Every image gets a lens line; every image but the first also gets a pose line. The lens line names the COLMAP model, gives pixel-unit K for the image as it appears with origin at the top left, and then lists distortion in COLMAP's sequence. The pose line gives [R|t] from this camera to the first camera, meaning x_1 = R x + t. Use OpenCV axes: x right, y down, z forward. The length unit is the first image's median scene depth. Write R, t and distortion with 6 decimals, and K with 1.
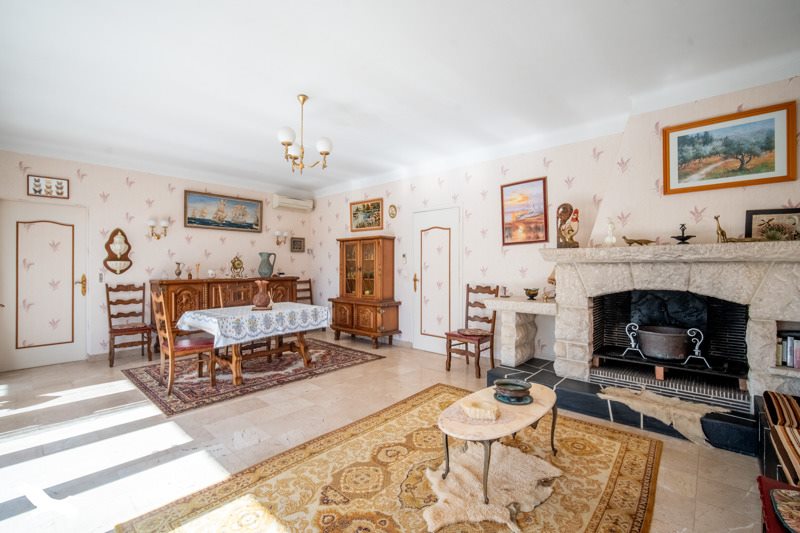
lens RADIAL K [[353.0, 0, 400.0], [0, 353.0, 266.5], [0, 0, 1]] dist [-0.001562, -0.000313]
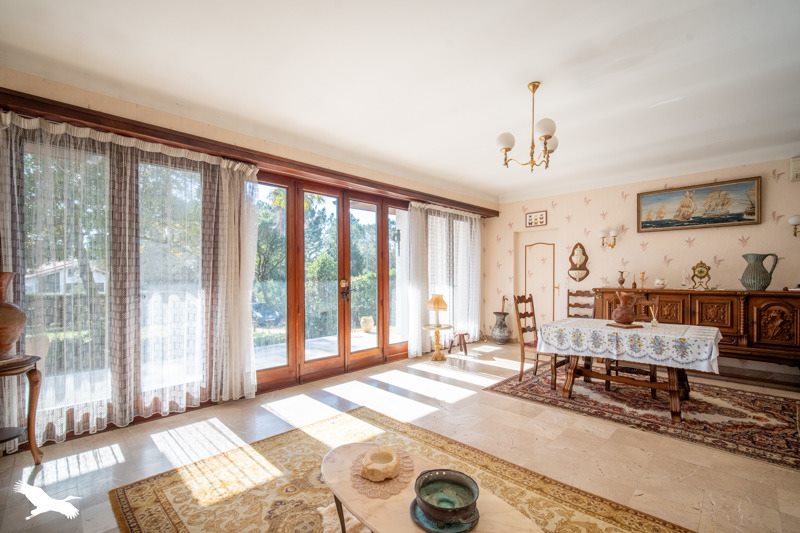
lens RADIAL K [[359.5, 0, 399.2], [0, 359.5, 281.9], [0, 0, 1]] dist [0.000356, 0.000305]
pose [[-0.048330, 0.018153, -0.998666, 0.442739], [0.003392, 0.999832, 0.018010, -0.000877], [0.998826, -0.002518, -0.048383, 0.479095]]
